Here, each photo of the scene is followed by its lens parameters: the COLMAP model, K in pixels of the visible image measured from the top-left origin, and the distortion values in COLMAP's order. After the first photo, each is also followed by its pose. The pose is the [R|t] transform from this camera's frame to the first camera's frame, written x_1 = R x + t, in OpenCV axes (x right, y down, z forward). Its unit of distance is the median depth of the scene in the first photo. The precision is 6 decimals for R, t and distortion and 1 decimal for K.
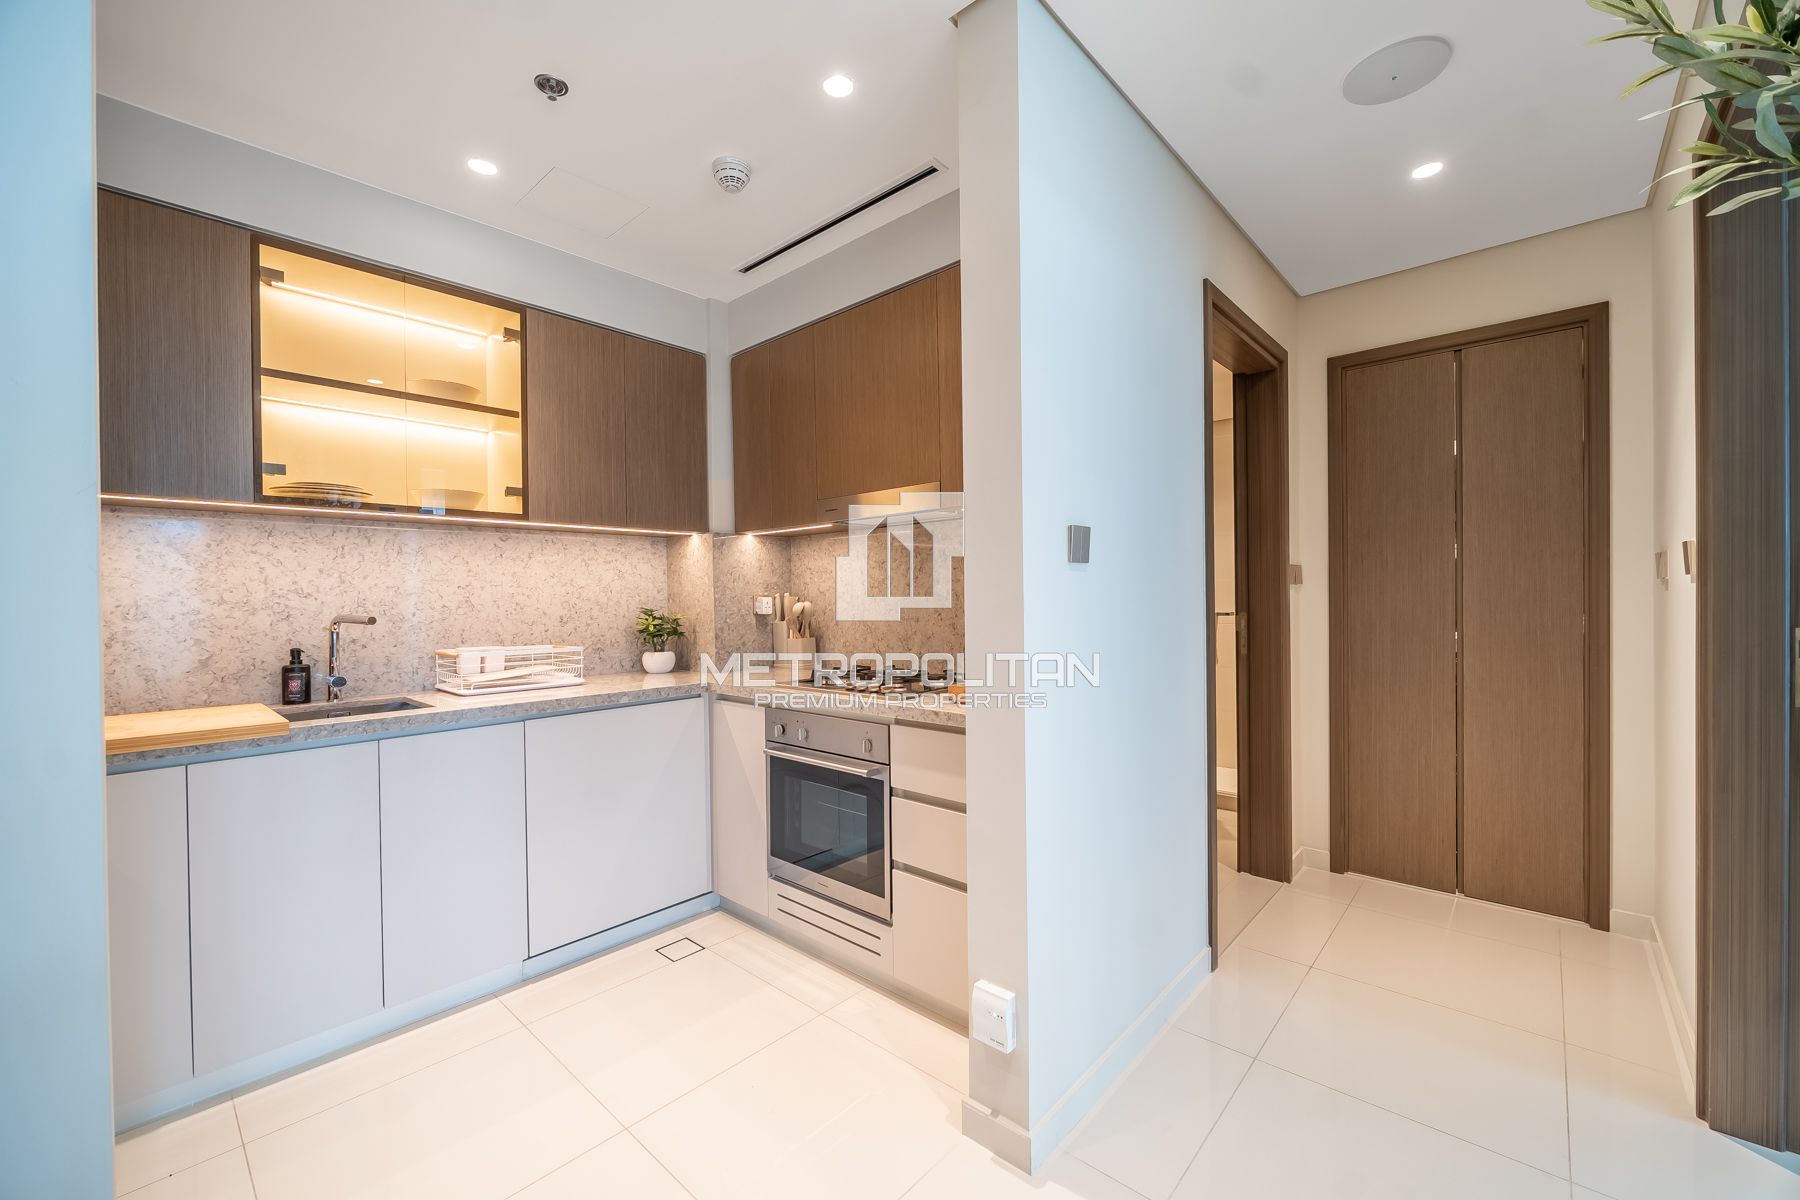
lens RADIAL K [[717.7, 0, 891.3], [0, 717.7, 599.5], [0, 0, 1]] dist [-0.009523, 0.000075]
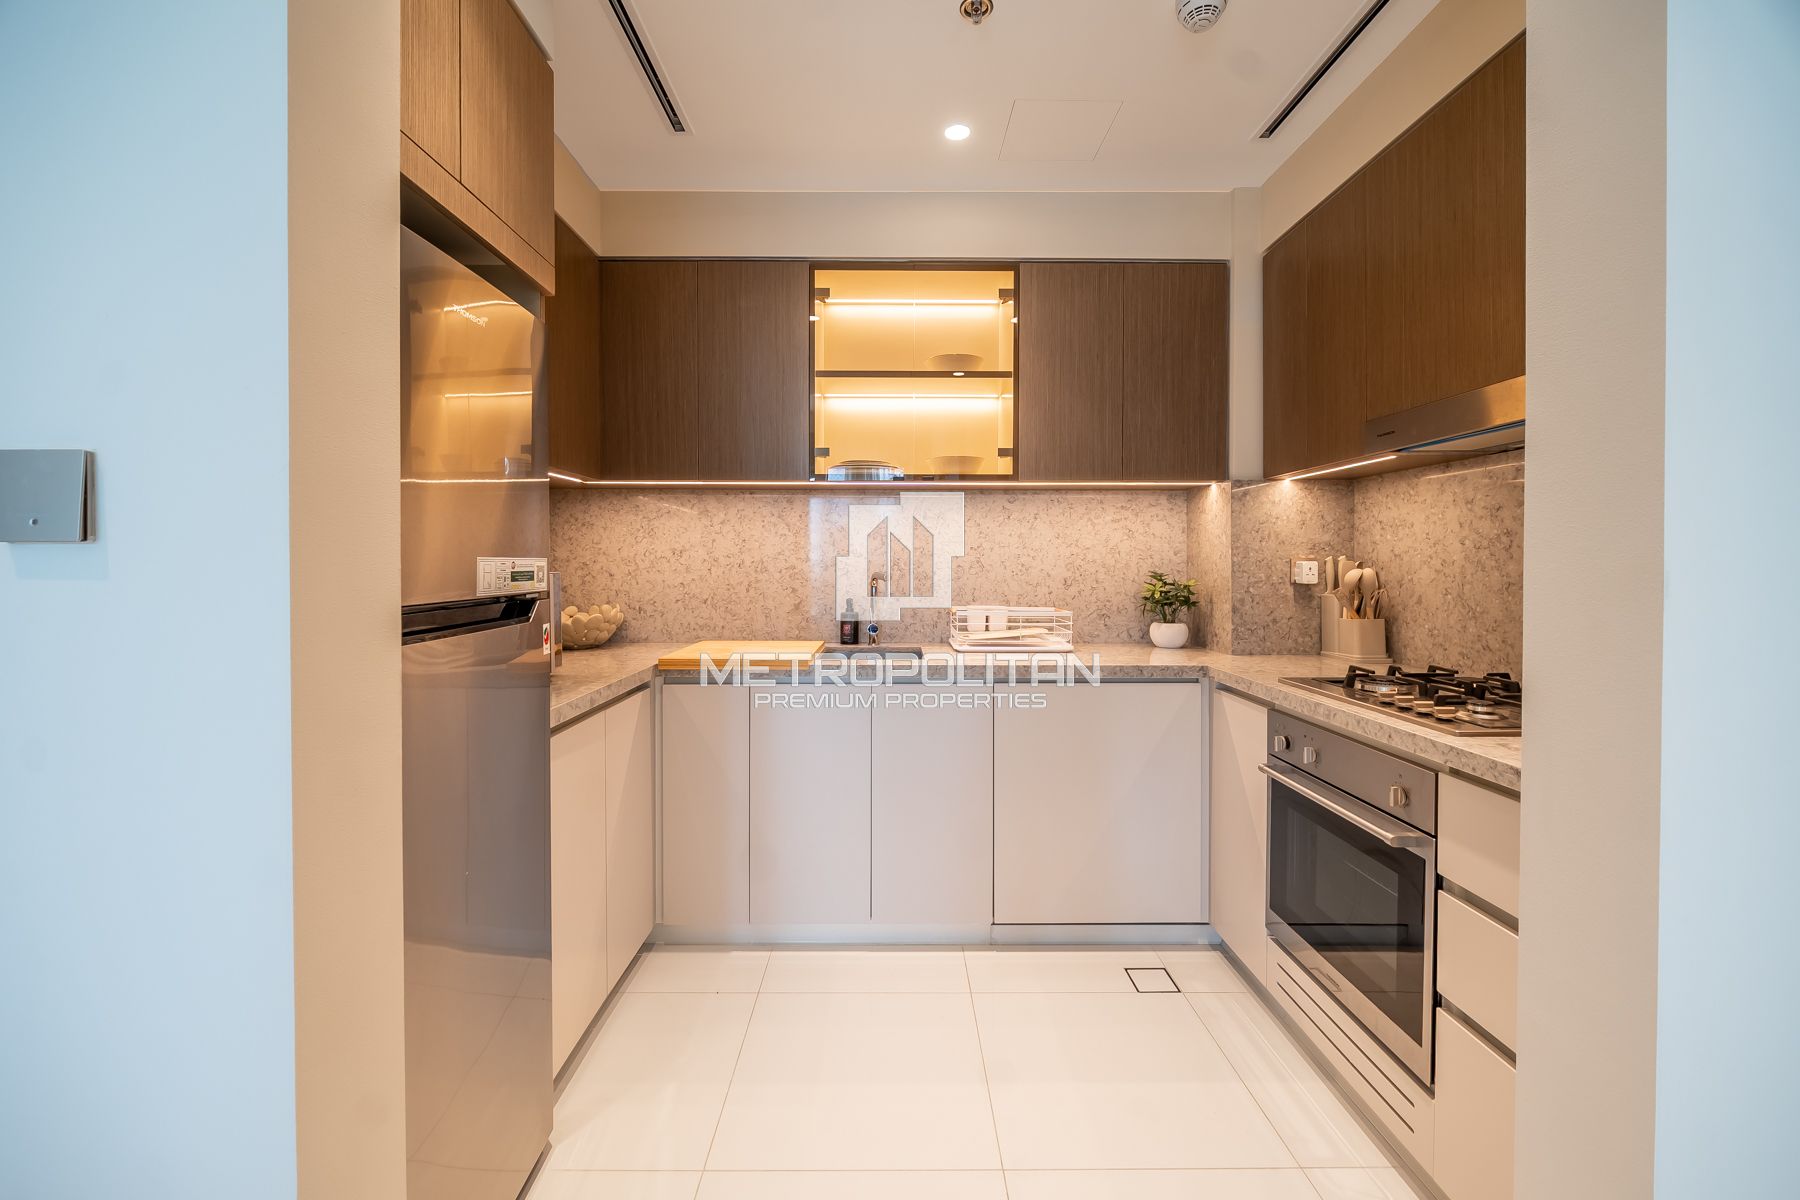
lens RADIAL K [[717.7, 0, 903.6], [0, 717.7, 570.4], [0, 0, 1]] dist [-0.009523, 0.000075]
pose [[0.673343, 0.021474, -0.739018, 0.115096], [-0.011823, 0.999763, 0.018279, -0.002934], [0.739235, -0.003570, 0.673438, 0.214418]]
